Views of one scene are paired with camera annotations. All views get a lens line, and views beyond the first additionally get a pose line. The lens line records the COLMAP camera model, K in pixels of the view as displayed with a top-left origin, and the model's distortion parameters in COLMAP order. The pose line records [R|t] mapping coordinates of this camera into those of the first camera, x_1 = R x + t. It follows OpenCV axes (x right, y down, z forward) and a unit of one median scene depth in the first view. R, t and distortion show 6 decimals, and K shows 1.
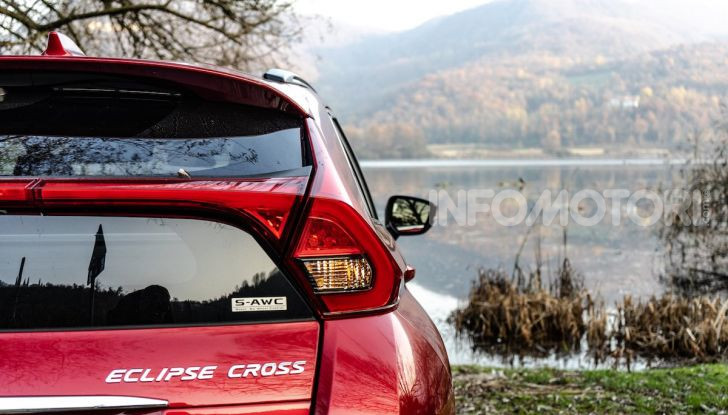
lens RADIAL K [[824.8, 0, 358.2], [0, 824.8, 208.9], [0, 0, 1]] dist [0.006061, 0.000000]
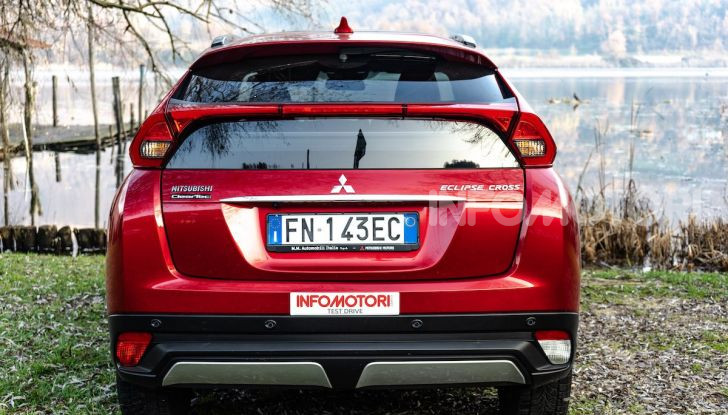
lens RADIAL K [[1058.8, 0, 360.5], [0, 1058.8, 203.7], [0, 0, 1]] dist [0.039828, 0.000000]
pose [[0.999972, 0.007374, -0.001029, -0.081710], [-0.007287, 0.997683, 0.067638, 0.007018], [0.001525, -0.067628, 0.997709, -0.313209]]
